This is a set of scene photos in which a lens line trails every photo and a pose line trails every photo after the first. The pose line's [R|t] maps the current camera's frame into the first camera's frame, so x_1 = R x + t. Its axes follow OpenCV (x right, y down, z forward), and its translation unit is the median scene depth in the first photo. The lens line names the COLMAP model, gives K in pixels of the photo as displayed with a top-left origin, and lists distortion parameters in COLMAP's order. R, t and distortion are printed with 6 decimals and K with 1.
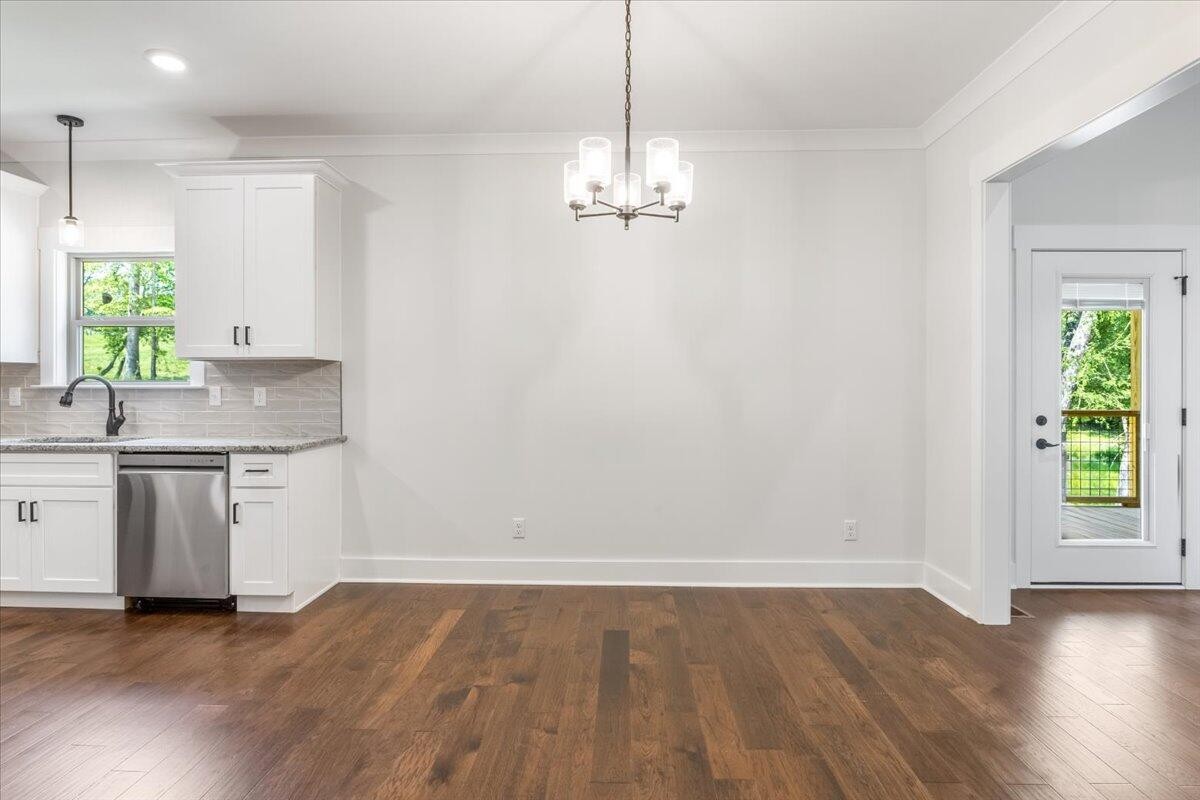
lens RADIAL K [[629.2, 0, 599.4], [0, 629.2, 375.7], [0, 0, 1]] dist [-0.006224, -0.001350]
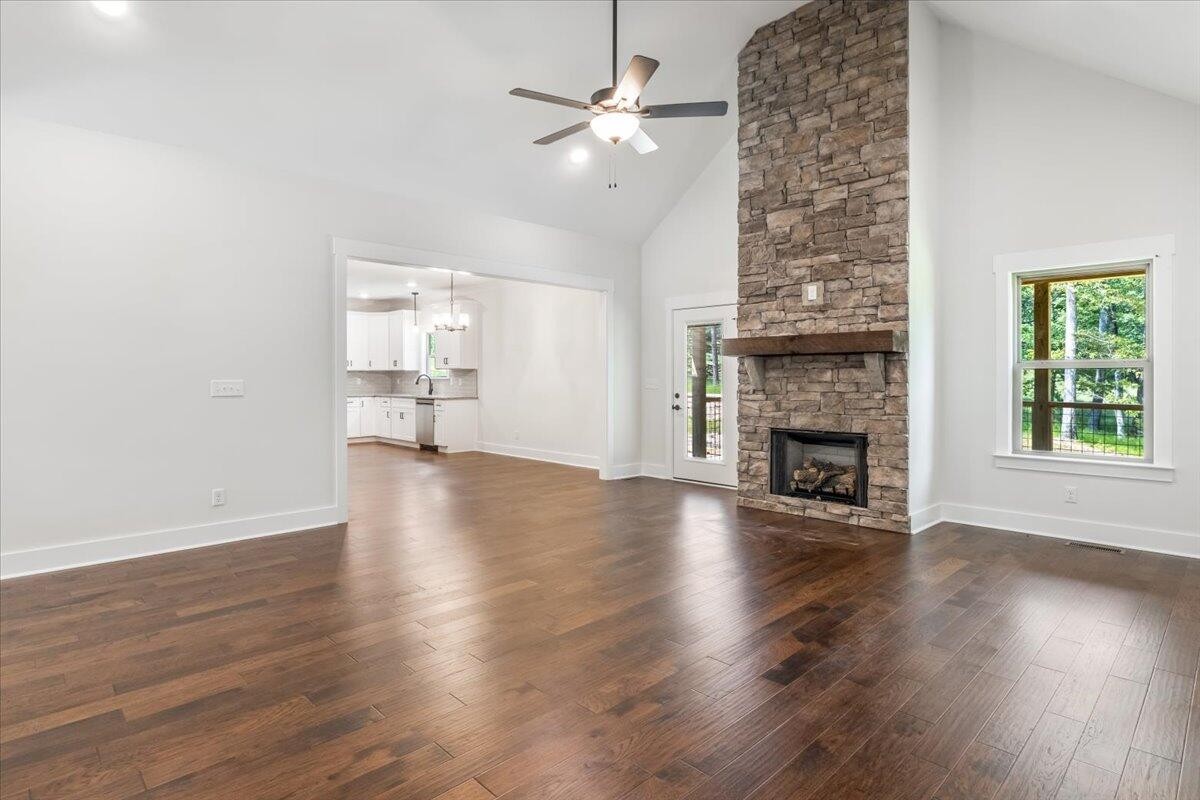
lens RADIAL K [[629.2, 0, 599.4], [0, 629.2, 375.7], [0, 0, 1]] dist [-0.006224, -0.001350]
pose [[0.717975, -0.002714, -0.696063, 1.966755], [0.008029, 0.999958, 0.004383, -0.001456], [0.696022, -0.008735, 0.717967, -0.606491]]
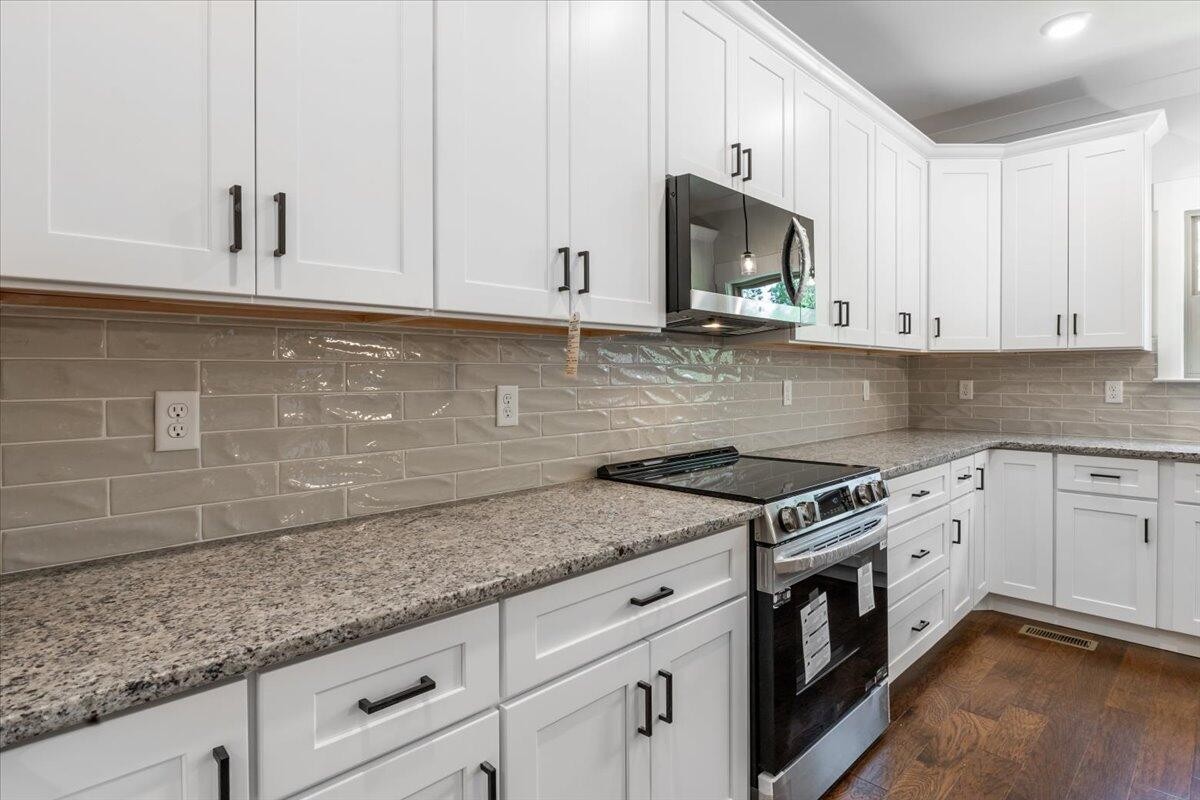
lens RADIAL K [[629.2, 0, 599.4], [0, 629.2, 375.7], [0, 0, 1]] dist [-0.006224, -0.001350]
pose [[0.727493, 0.001242, -0.686113, -0.939608], [0.005846, 0.999951, 0.008009, 0.001069], [0.686090, -0.009837, 0.727450, -0.091887]]
